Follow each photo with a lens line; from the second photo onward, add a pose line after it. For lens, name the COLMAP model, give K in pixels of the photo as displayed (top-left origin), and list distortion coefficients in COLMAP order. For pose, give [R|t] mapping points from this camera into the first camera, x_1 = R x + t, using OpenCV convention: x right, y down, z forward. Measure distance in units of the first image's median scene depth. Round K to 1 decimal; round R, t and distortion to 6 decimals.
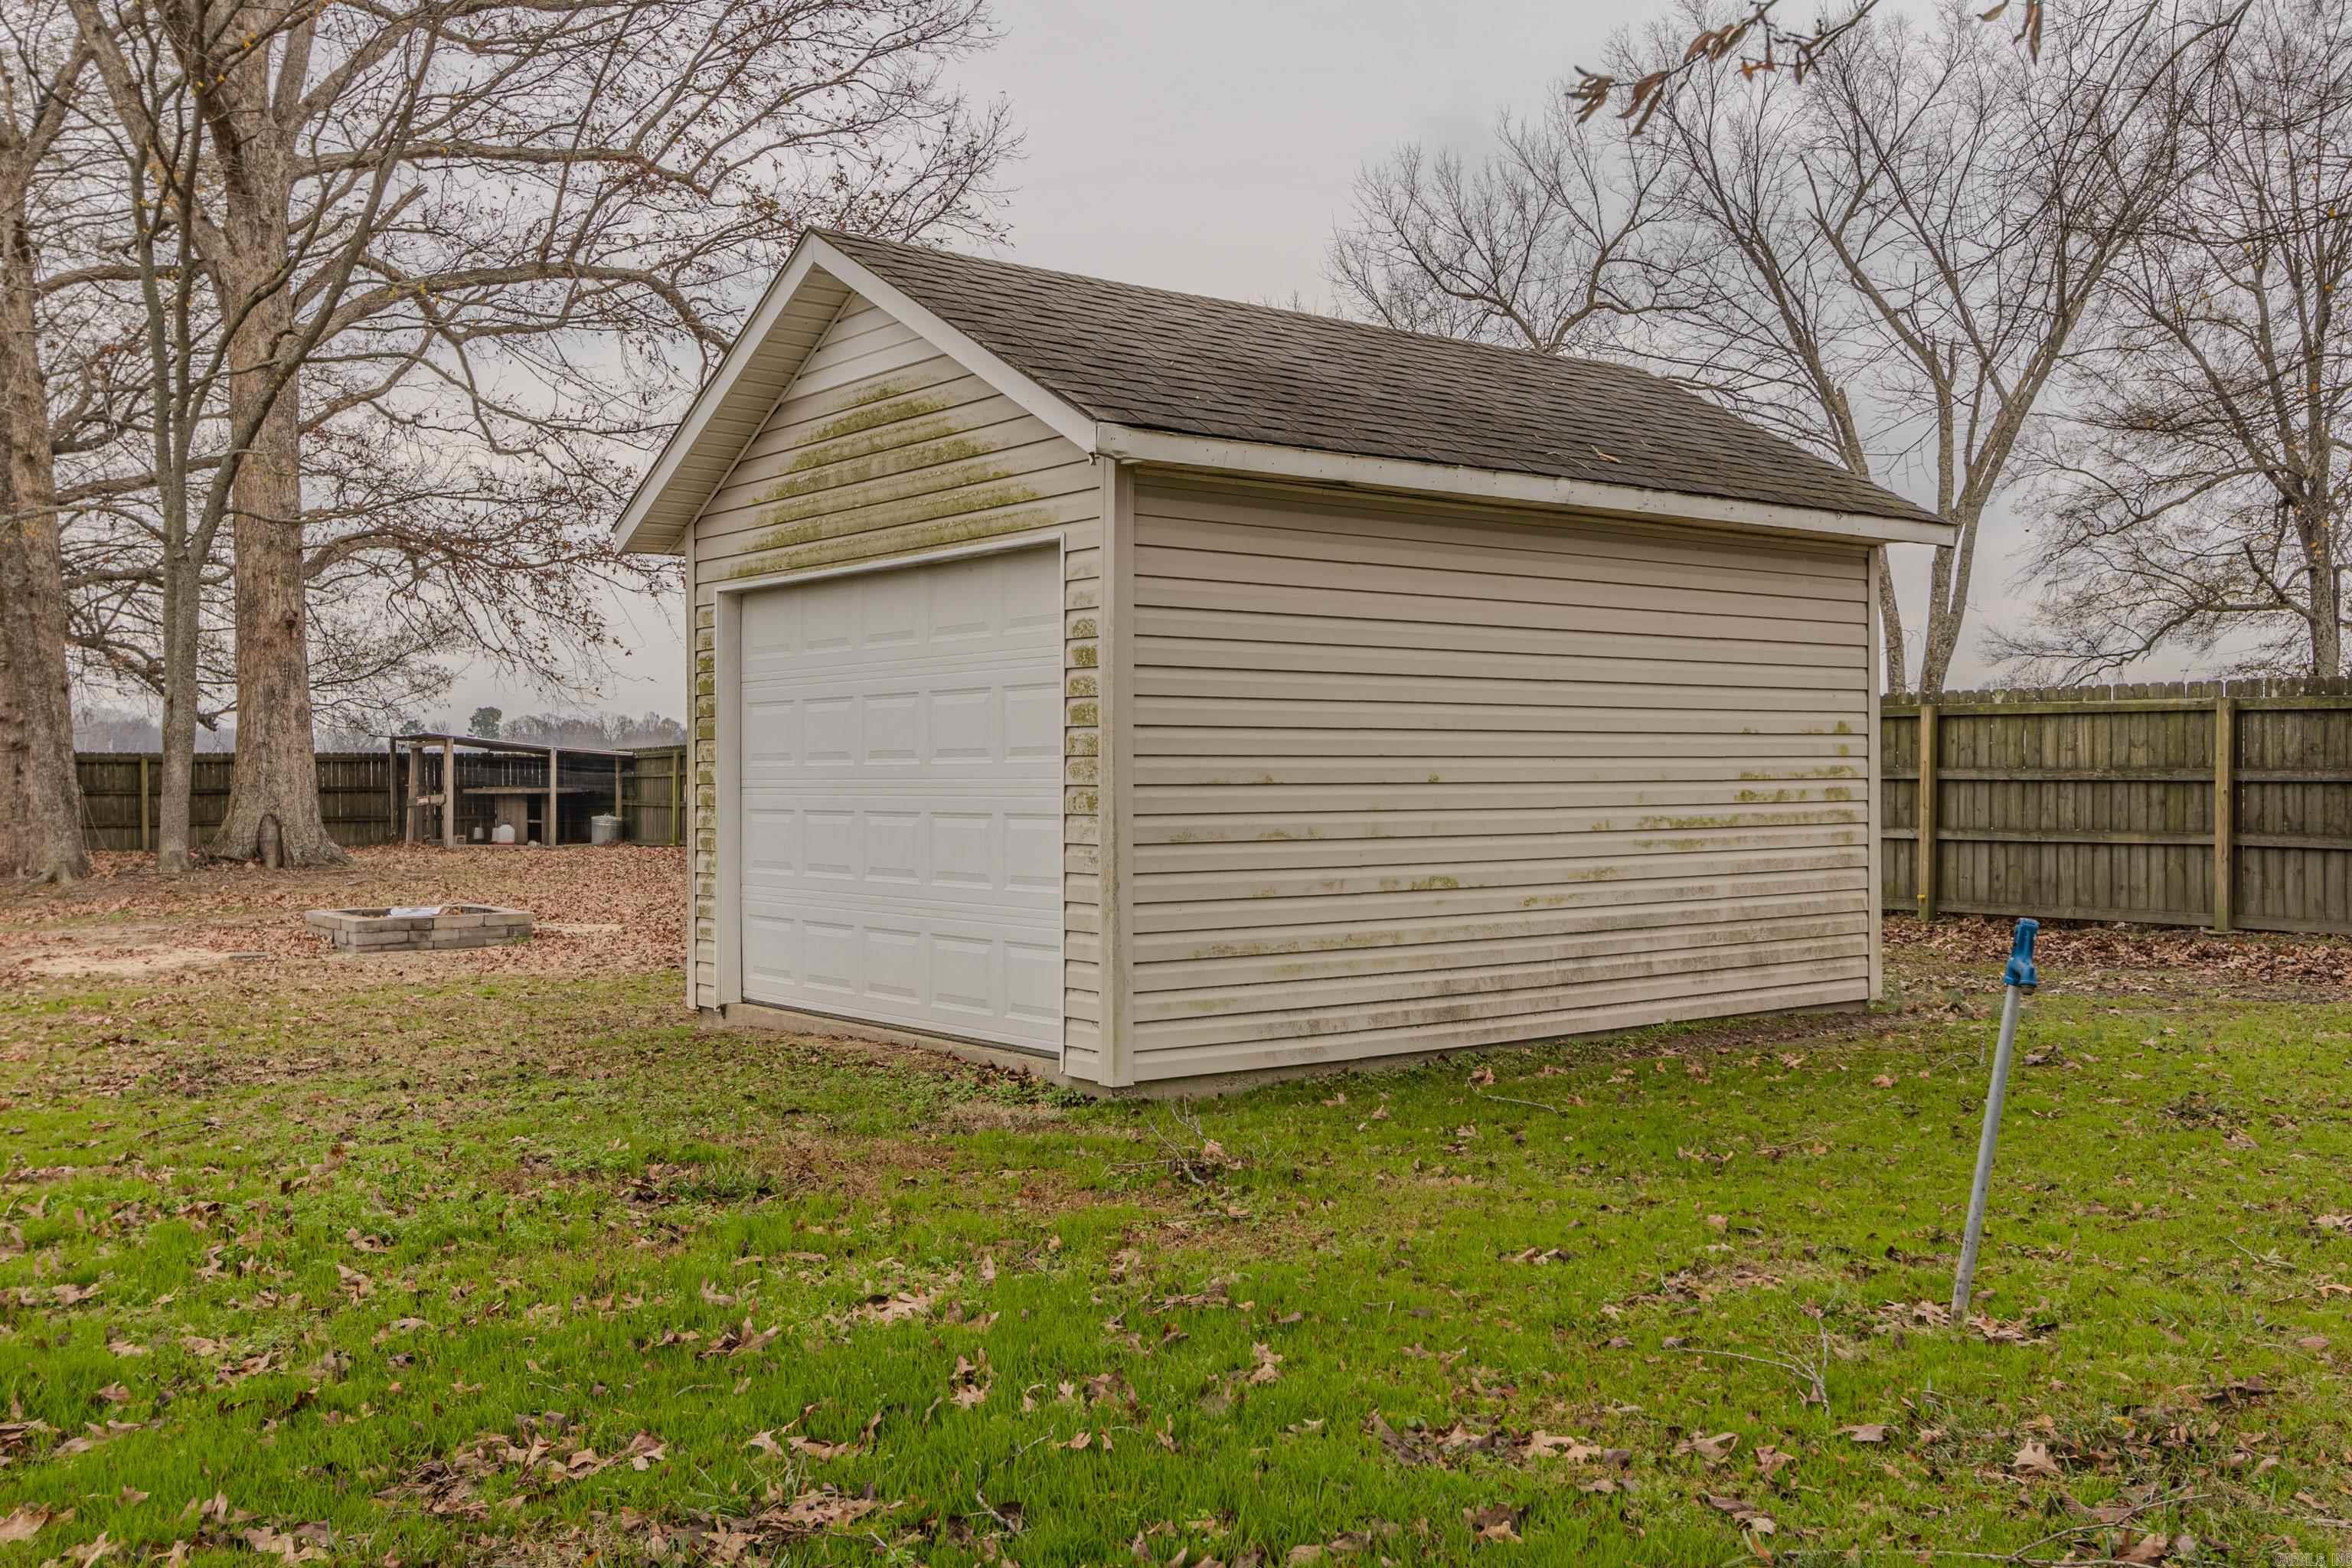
lens RADIAL K [[2142.3, 0, 1189.5], [0, 2142.3, 772.6], [0, 0, 1]] dist [0.017027, 0.000000]
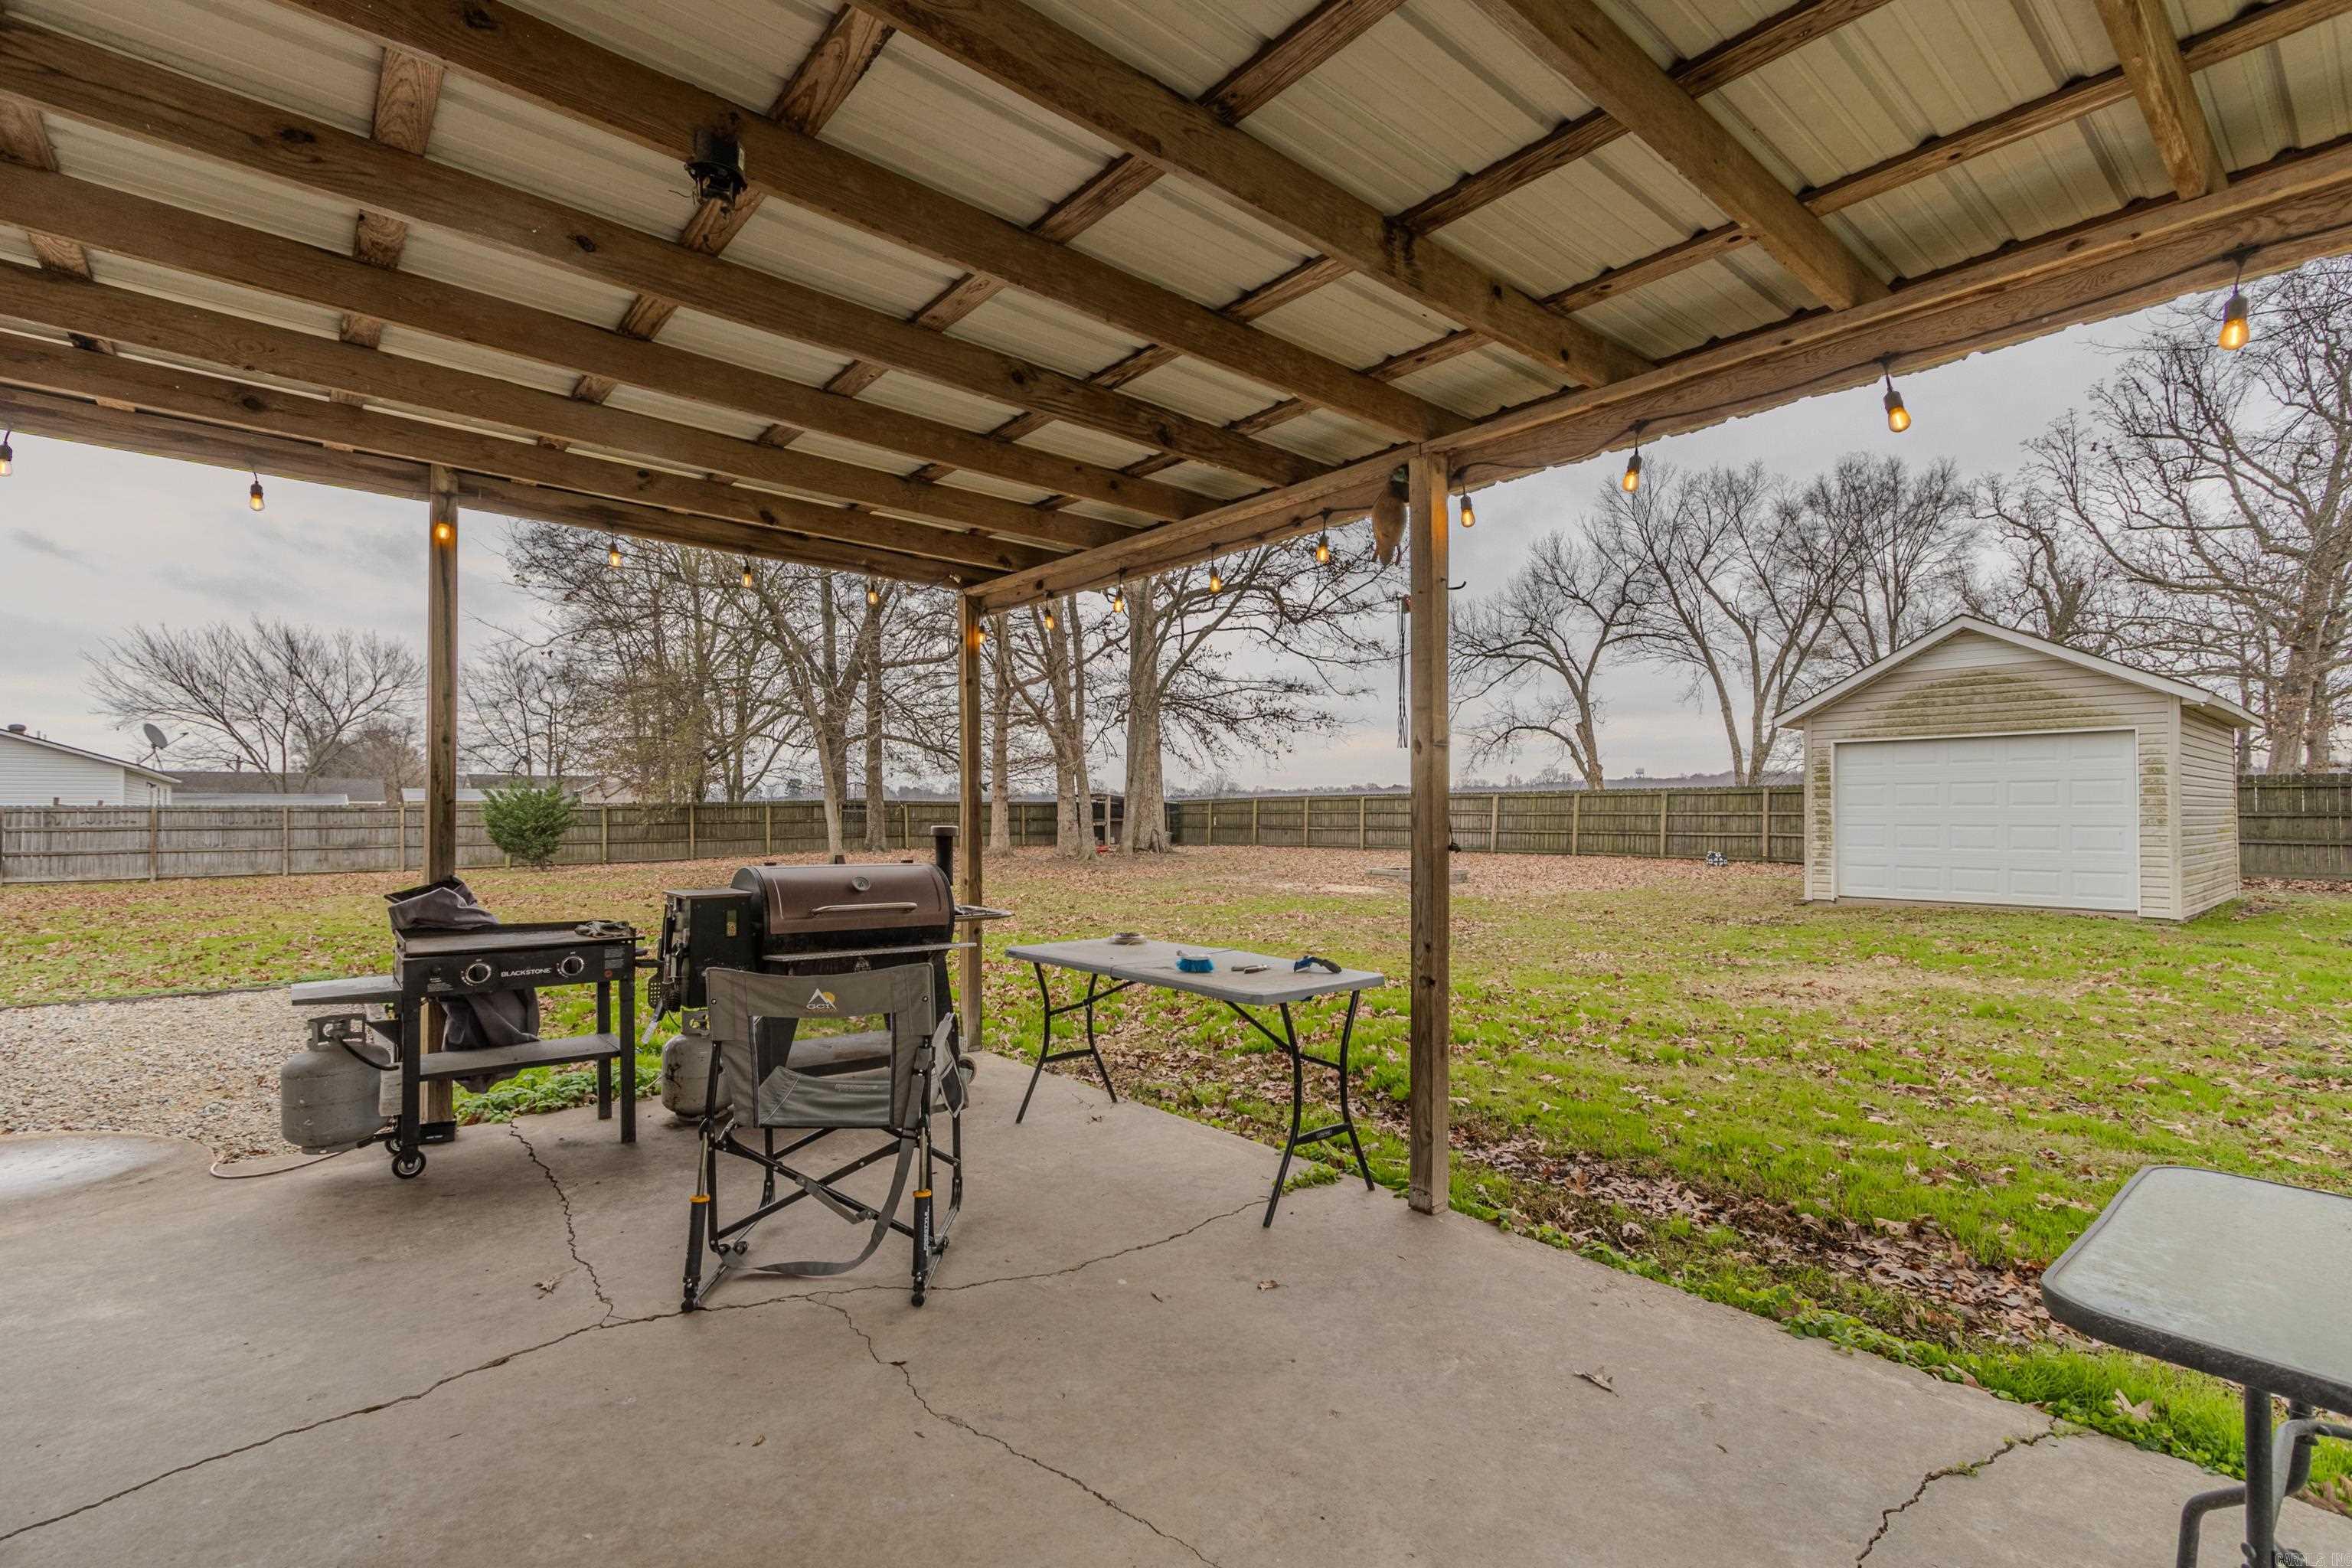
lens RADIAL K [[1096.1, 0, 1160.2], [0, 1096.1, 795.6], [0, 0, 1]] dist [0.006660, -0.001558]
pose [[0.998483, 0.004365, 0.054879, -0.462994], [-0.003489, 0.999865, -0.016046, 0.002545], [-0.054941, 0.015830, 0.998364, -0.127381]]
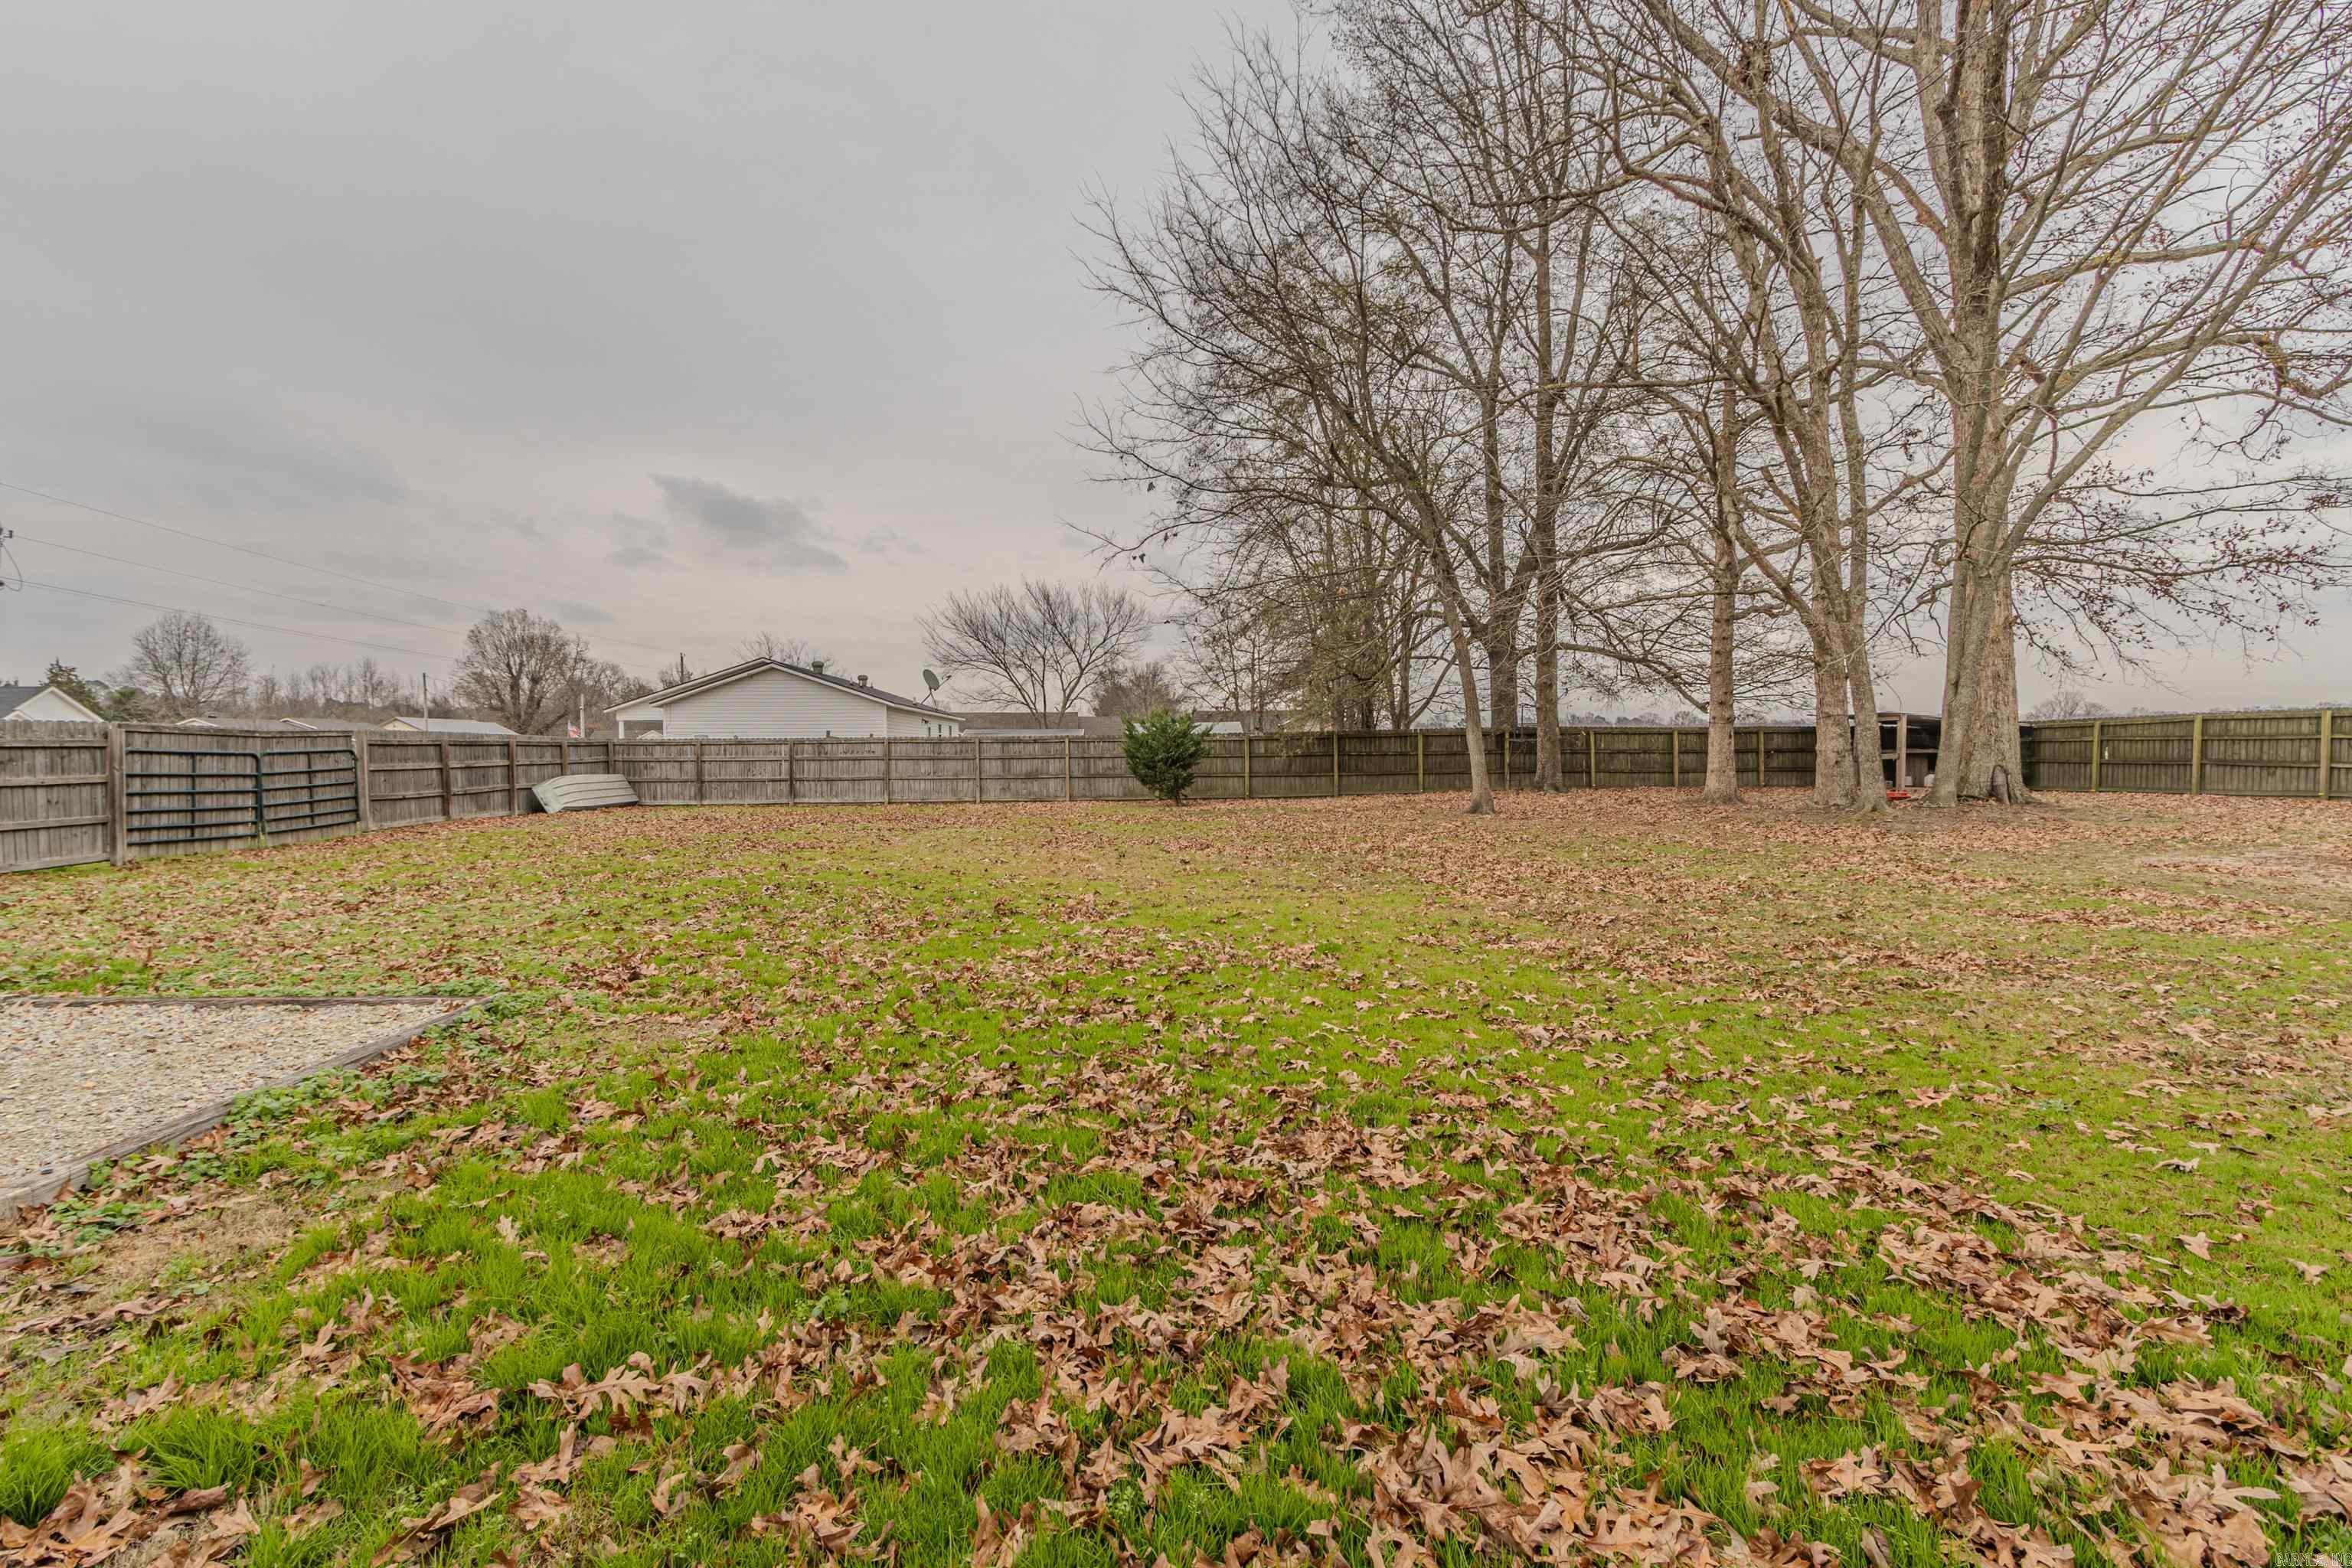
lens RADIAL K [[1096.1, 0, 1171.6], [0, 1096.1, 776.6], [0, 0, 1]] dist [0.006660, -0.001558]
pose [[0.841721, 0.015302, -0.539696, -0.471529], [-0.000378, 0.999615, 0.027752, 0.006928], [0.539912, -0.023155, 0.841403, 0.117538]]
